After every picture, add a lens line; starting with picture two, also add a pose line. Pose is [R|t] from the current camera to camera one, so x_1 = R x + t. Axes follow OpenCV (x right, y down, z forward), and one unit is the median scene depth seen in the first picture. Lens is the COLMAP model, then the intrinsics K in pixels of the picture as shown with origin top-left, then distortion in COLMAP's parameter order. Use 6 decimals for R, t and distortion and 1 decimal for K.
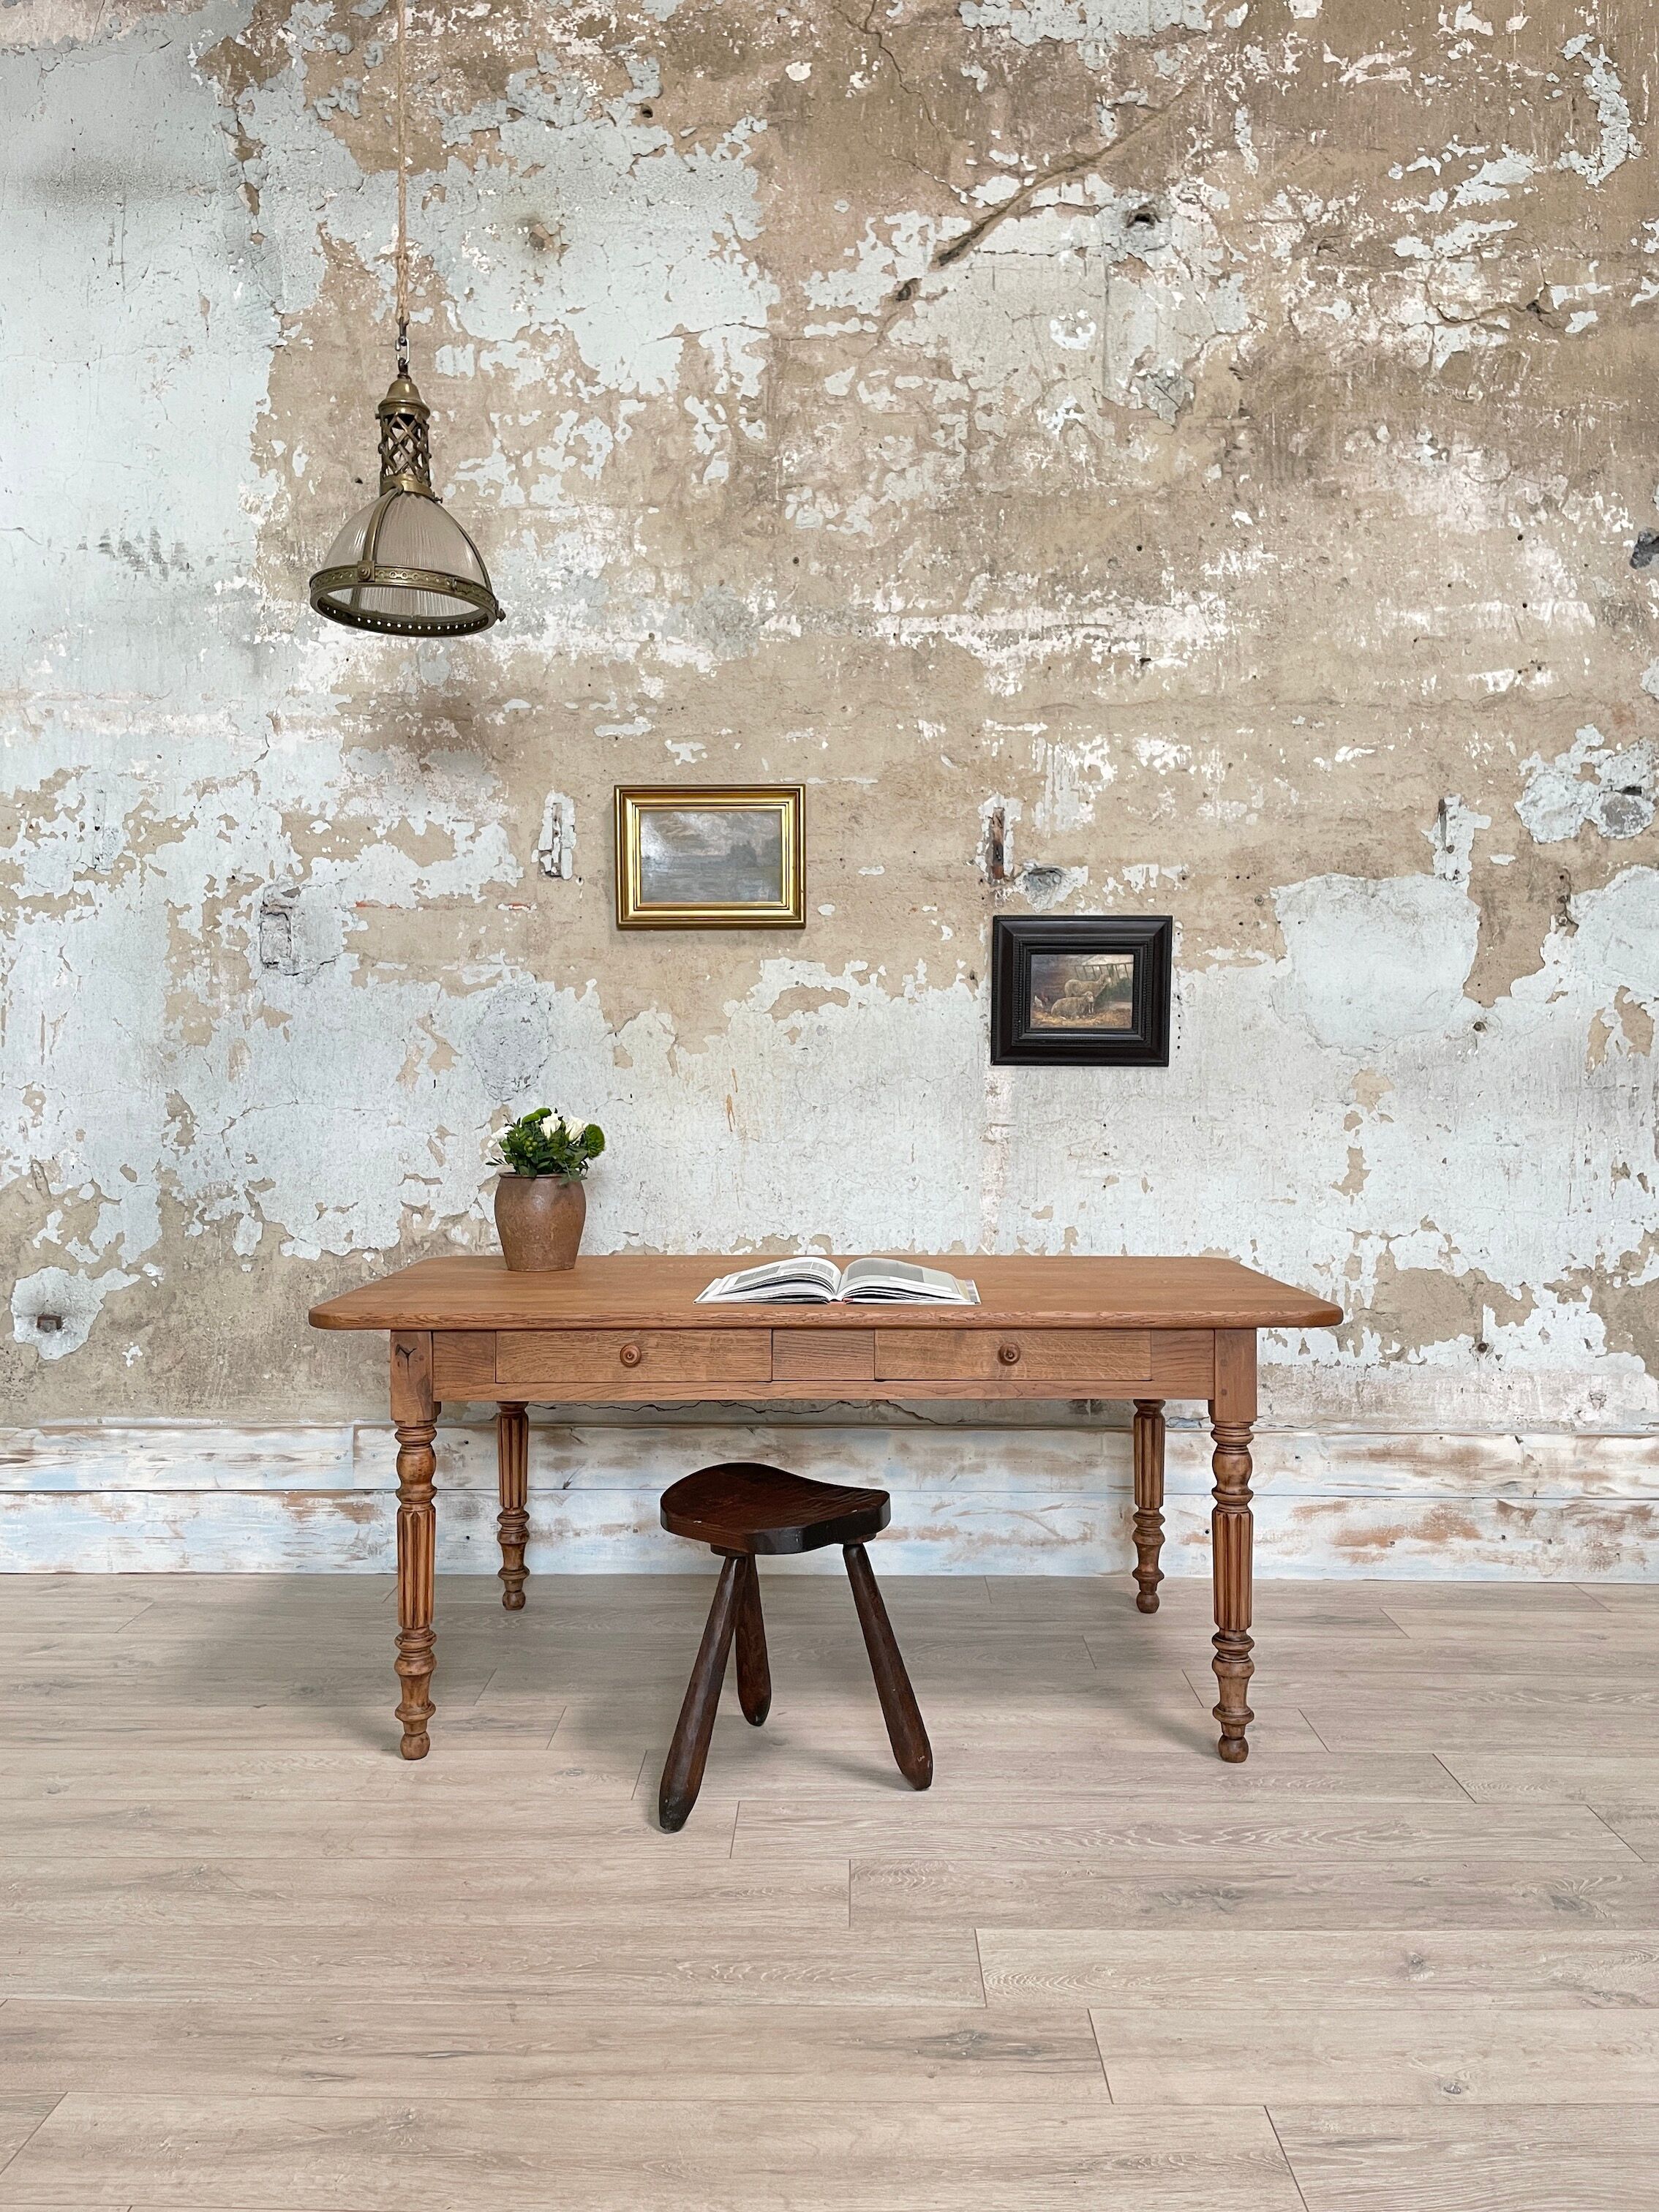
lens RADIAL K [[1662.5, 0, 832.0], [0, 1662.5, 1097.5], [0, 0, 1]] dist [0.090598, -0.114223]
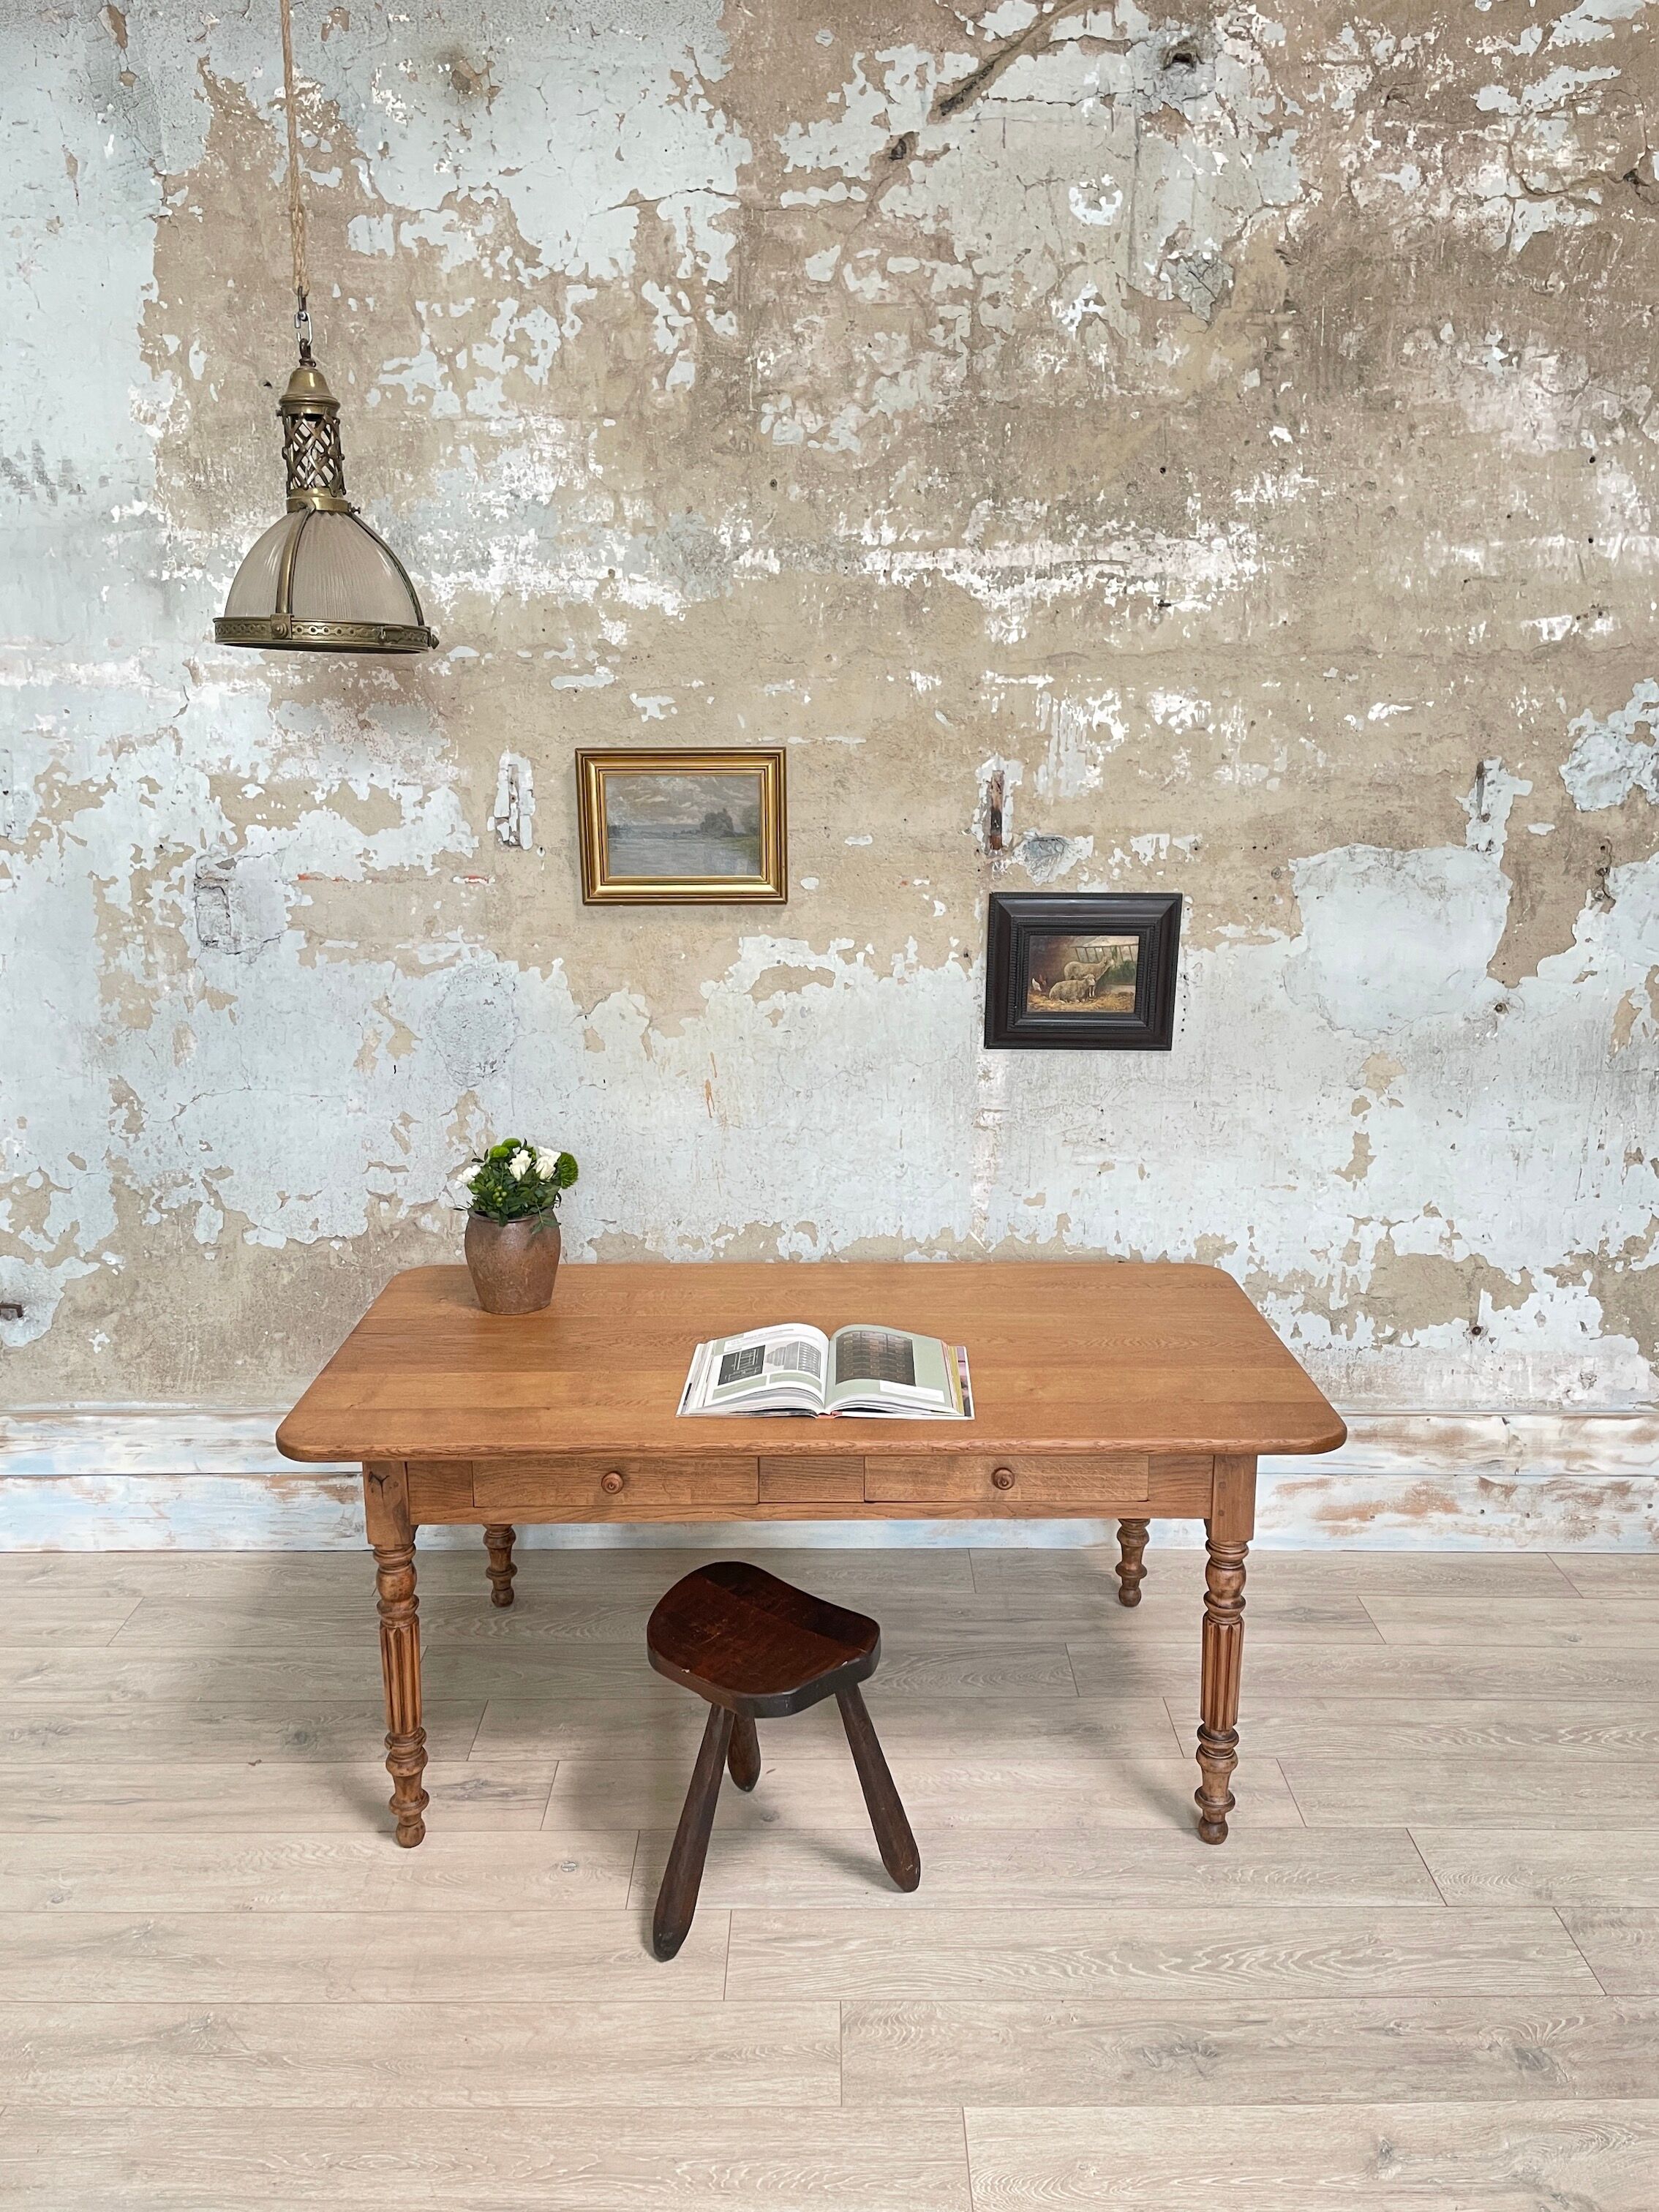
lens RADIAL K [[1669.1, 0, 833.6], [0, 1669.1, 1095.6], [0, 0, 1]] dist [0.090096, -0.110571]
pose [[0.999886, -0.004050, 0.014525, -0.004080], [0.000894, 0.977482, 0.211015, -0.193562], [-0.015052, -0.210978, 0.977375, 0.066650]]
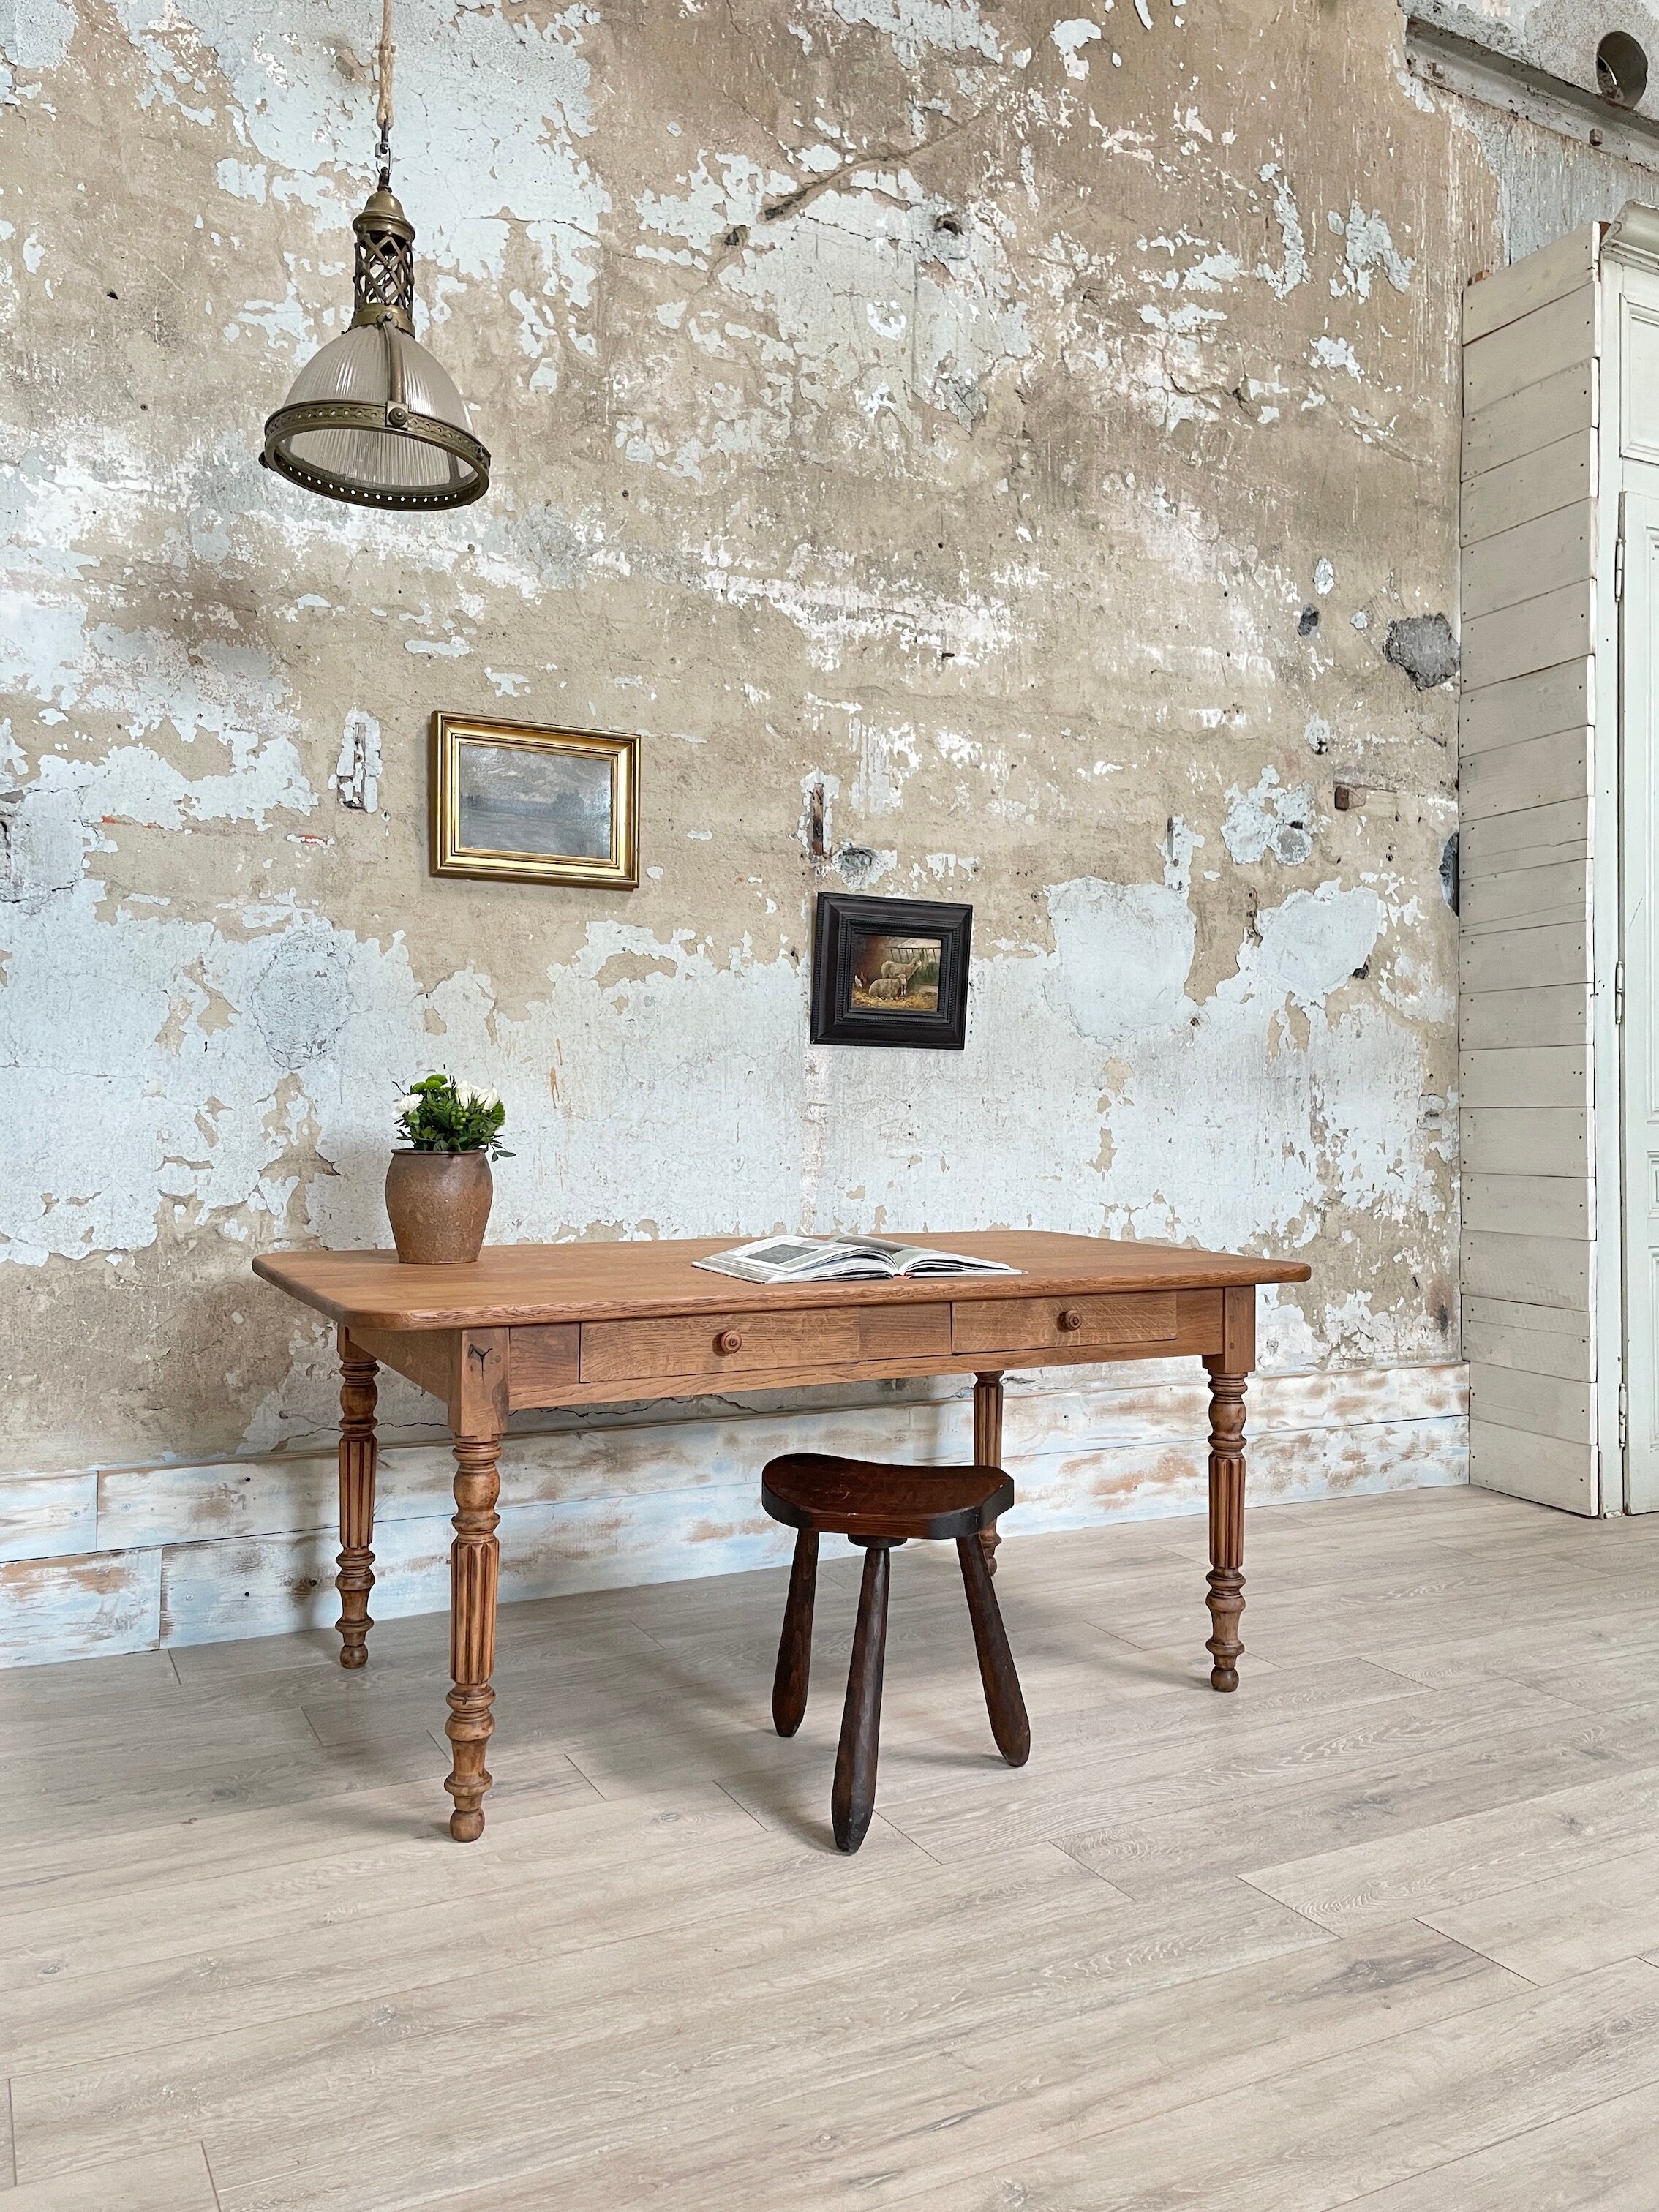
lens RADIAL K [[1647.6, 0, 826.0], [0, 1647.6, 1095.7], [0, 0, 1]] dist [0.089670, -0.109718]
pose [[0.882241, 0.014063, 0.470588, -0.353928], [-0.011202, 0.999898, -0.008878, 0.019956], [-0.470664, 0.002561, 0.882309, 0.135139]]
